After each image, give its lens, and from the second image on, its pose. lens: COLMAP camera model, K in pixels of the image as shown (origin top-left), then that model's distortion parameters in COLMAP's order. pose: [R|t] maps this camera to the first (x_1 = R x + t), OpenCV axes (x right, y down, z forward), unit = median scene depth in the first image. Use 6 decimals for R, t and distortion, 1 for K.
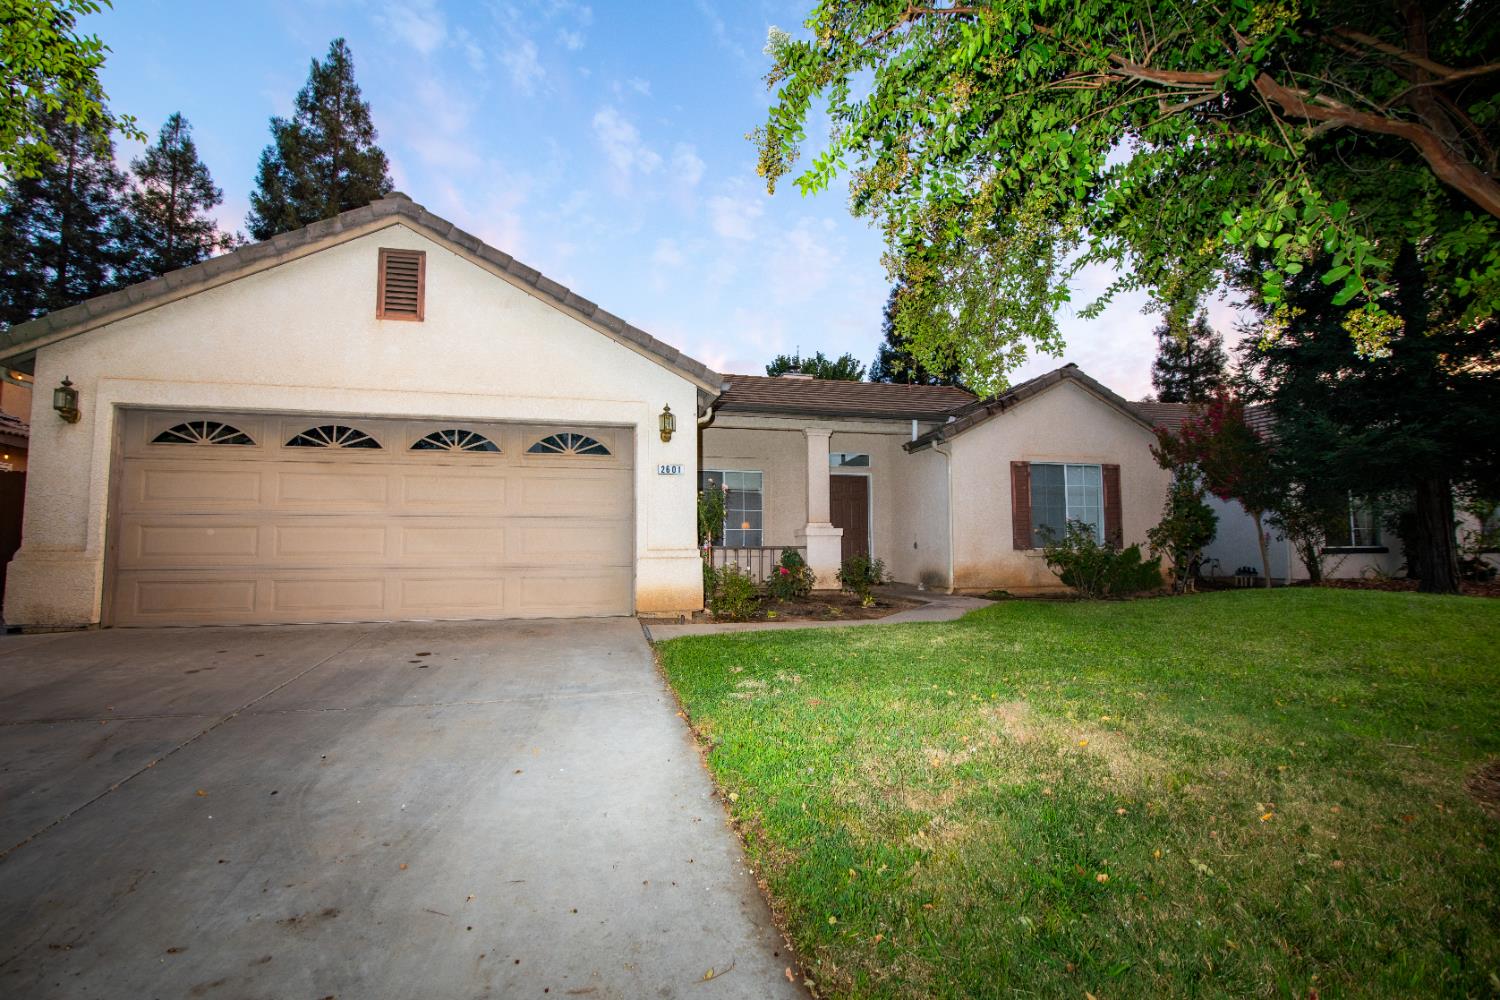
lens RADIAL K [[688.8, 0, 749.1], [0, 688.8, 495.8], [0, 0, 1]] dist [-0.019727, -0.000559]
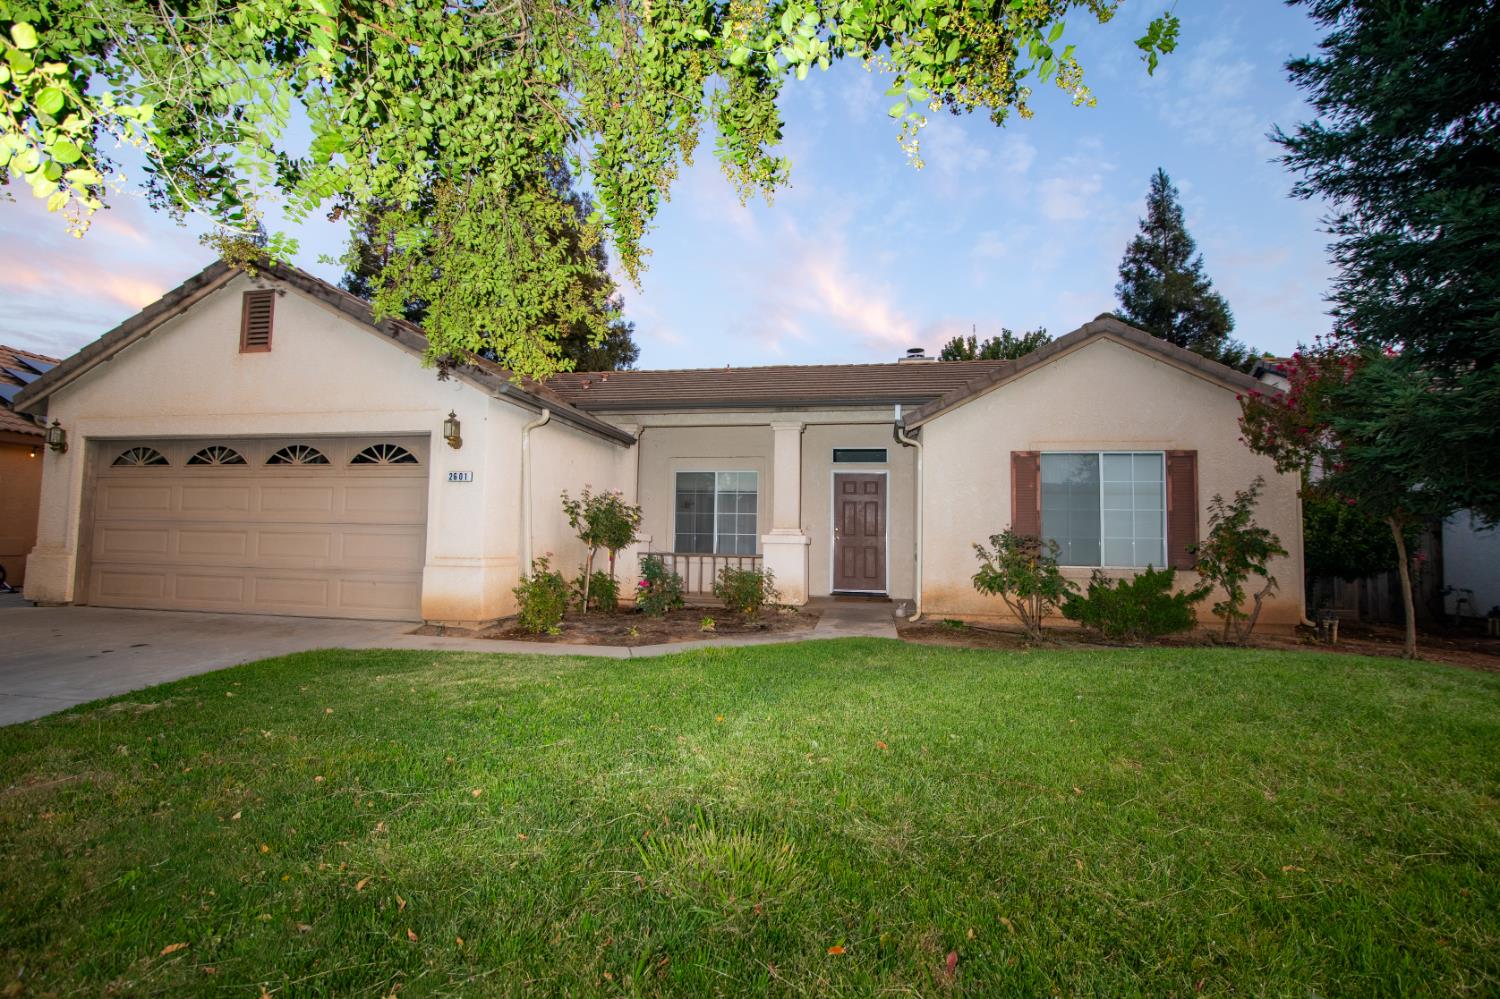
lens RADIAL K [[688.8, 0, 740.1], [0, 688.8, 502.3], [0, 0, 1]] dist [-0.019727, -0.000559]
pose [[0.907854, -0.005520, -0.419251, 0.662407], [0.010653, 0.999894, 0.009903, -0.006590], [0.419152, -0.013457, 0.907817, 0.281951]]
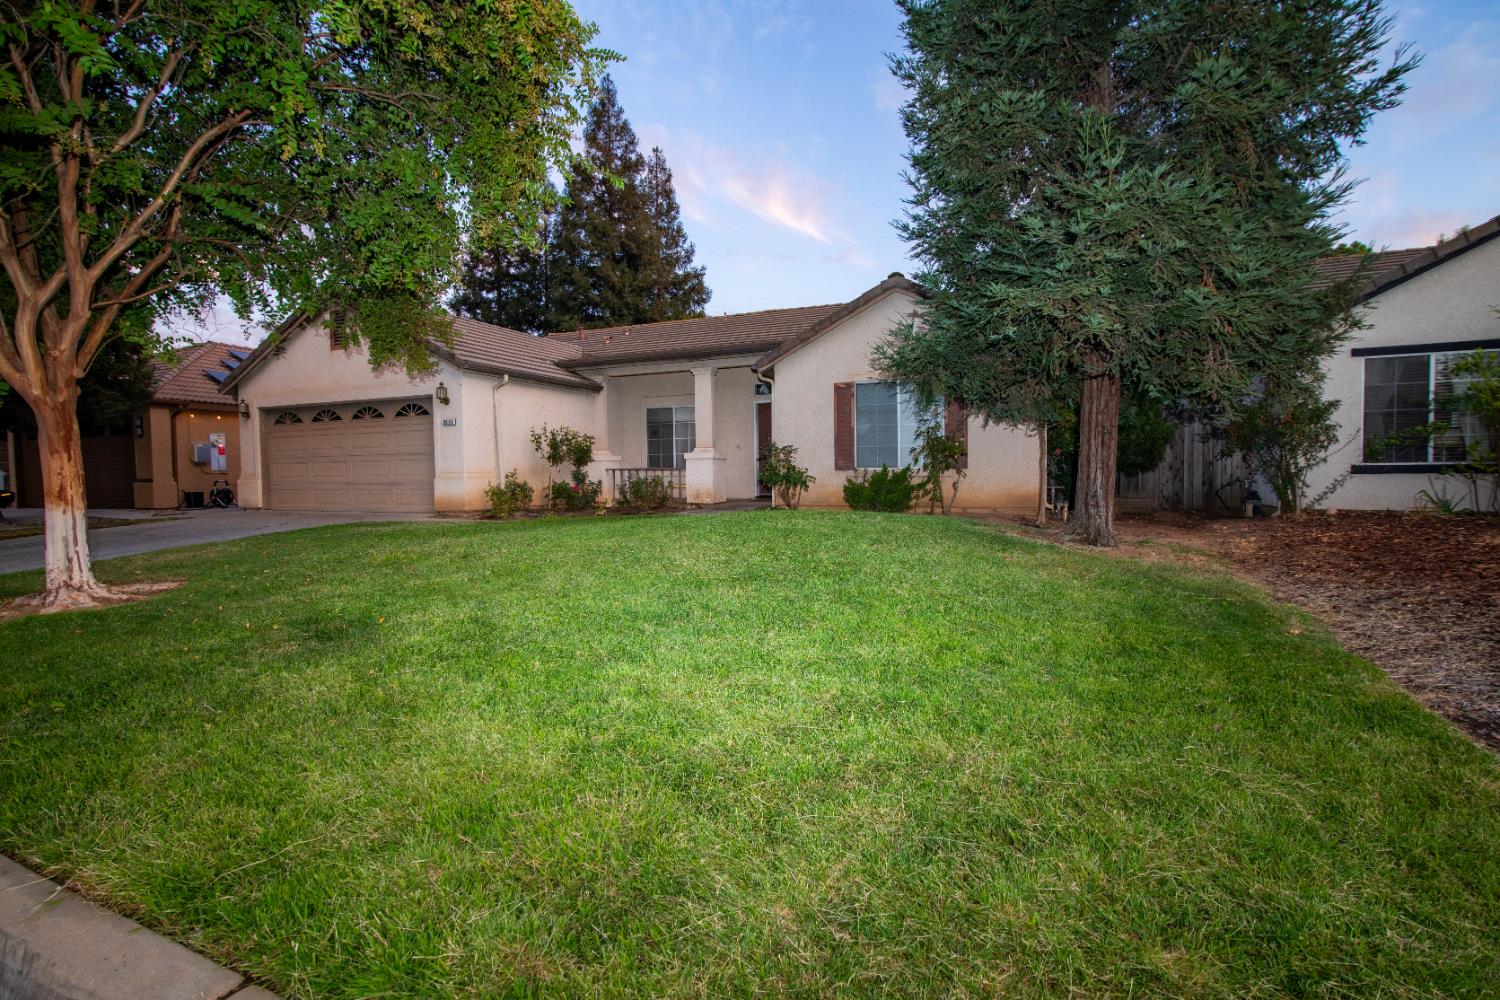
lens RADIAL K [[688.8, 0, 742.6], [0, 688.8, 499.8], [0, 0, 1]] dist [-0.019727, -0.000559]
pose [[0.795927, 0.021608, -0.605007, 1.386116], [0.054358, 0.992775, 0.106969, 0.006982], [0.602948, -0.118026, 0.789002, 0.145097]]
